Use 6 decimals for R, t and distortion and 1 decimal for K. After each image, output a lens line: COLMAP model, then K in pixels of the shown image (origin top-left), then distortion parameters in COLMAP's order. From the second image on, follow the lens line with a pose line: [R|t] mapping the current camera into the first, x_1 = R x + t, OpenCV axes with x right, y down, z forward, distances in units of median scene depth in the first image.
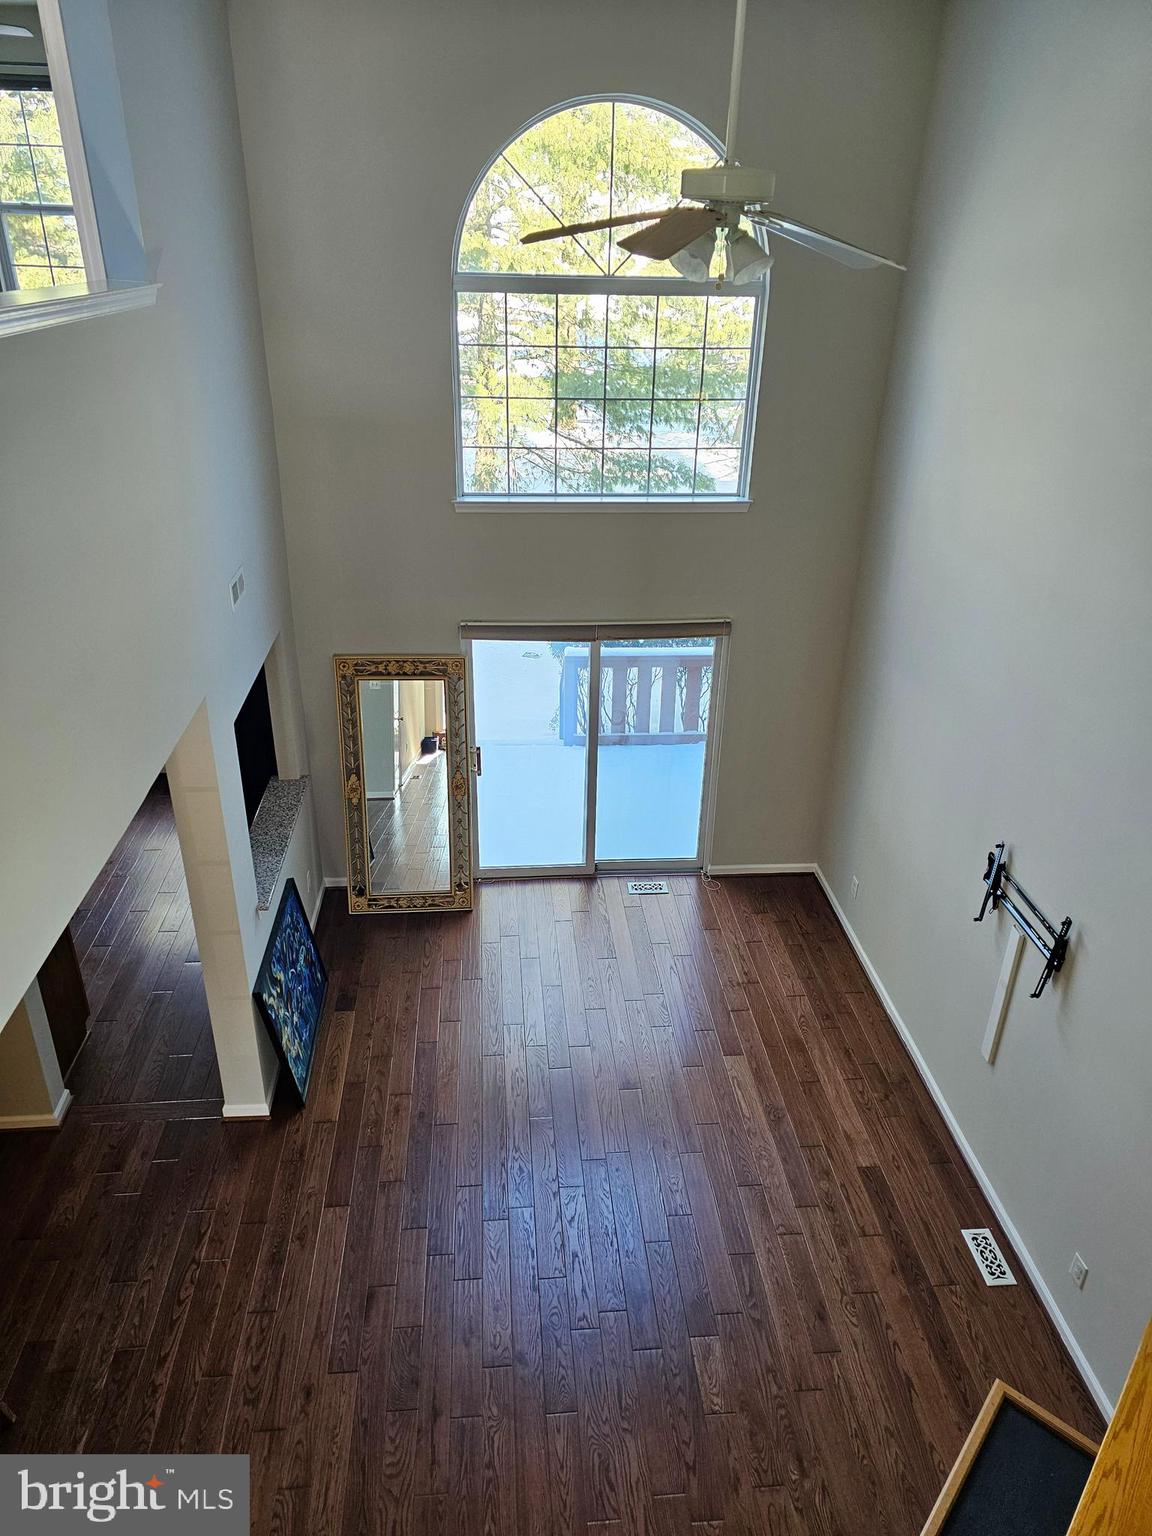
lens RADIAL K [[1028.7, 0, 576.0], [0, 1028.7, 768.0], [0, 0, 1]] dist [0.021436, -0.006594]
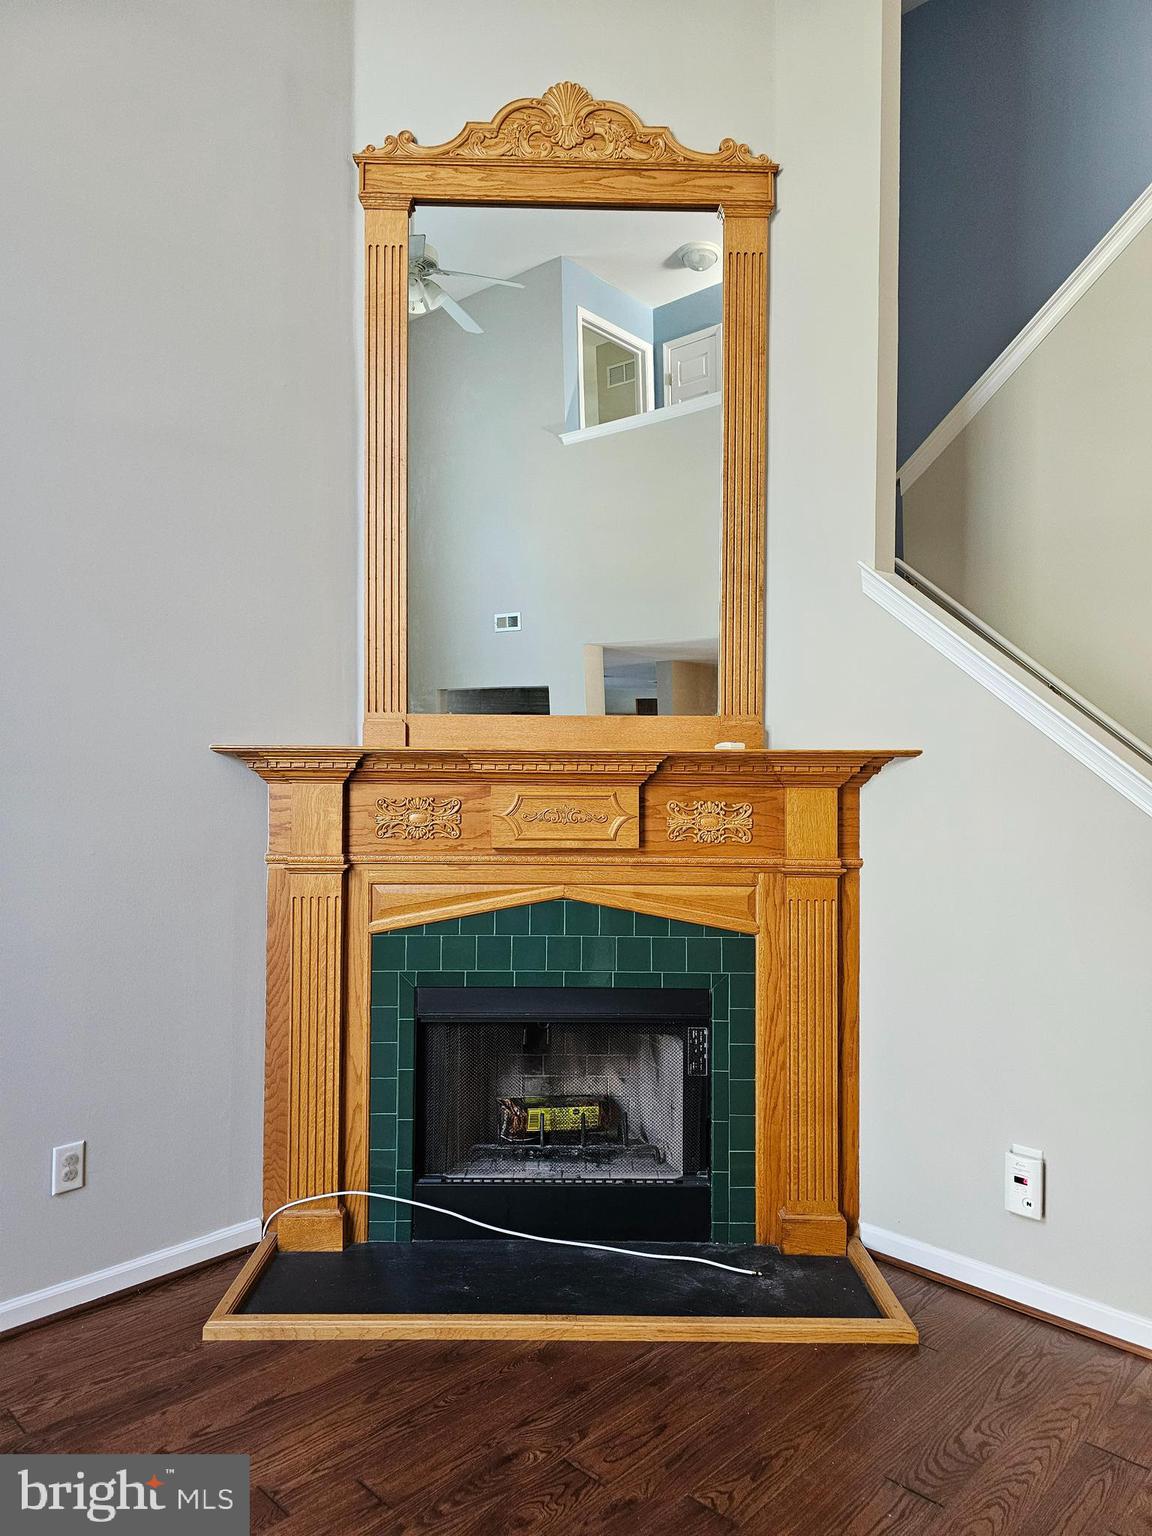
lens RADIAL K [[1062.0, 0, 573.4], [0, 1062.0, 744.9], [0, 0, 1]] dist [0.022340, -0.002926]
pose [[-0.647986, -0.028100, 0.761134, -0.206394], [0.317816, 0.898188, 0.303729, 0.142291], [-0.692176, 0.438712, -0.573082, 1.007176]]
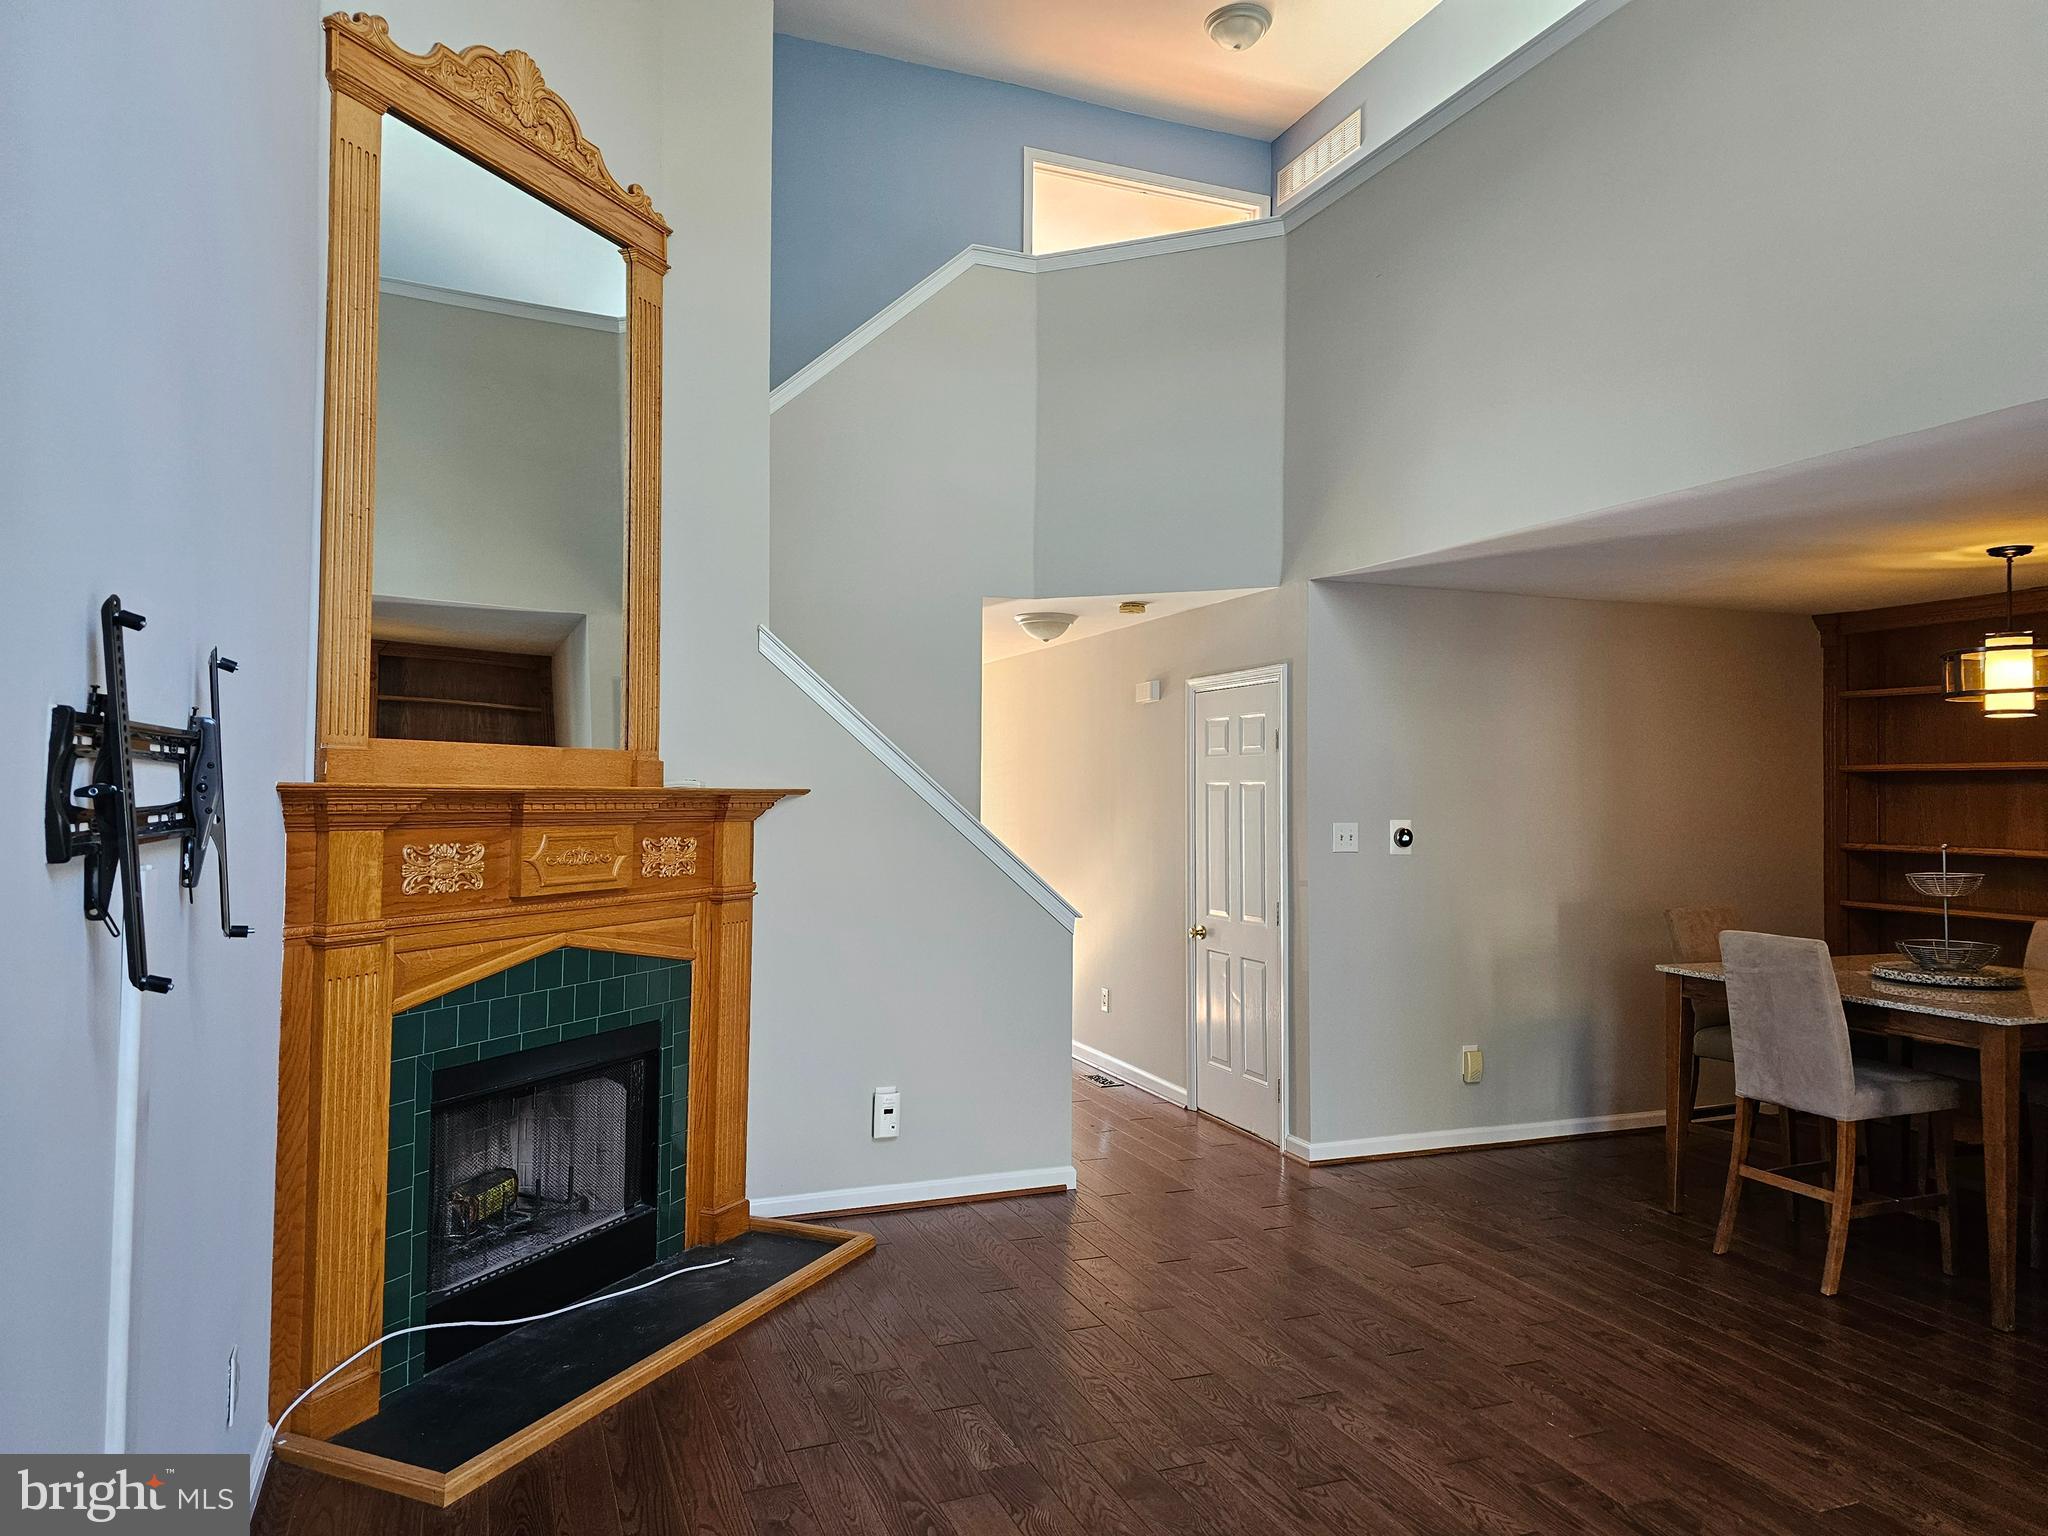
lens RADIAL K [[1371.7, 0, 1024.0], [0, 1371.7, 768.0], [0, 0, 1]] dist [0.021436, -0.006594]
pose [[-0.956986, -0.045300, -0.286576, 0.325275], [-0.164494, 0.898358, 0.407301, -0.056221], [0.238997, 0.436922, -0.867168, 1.428418]]
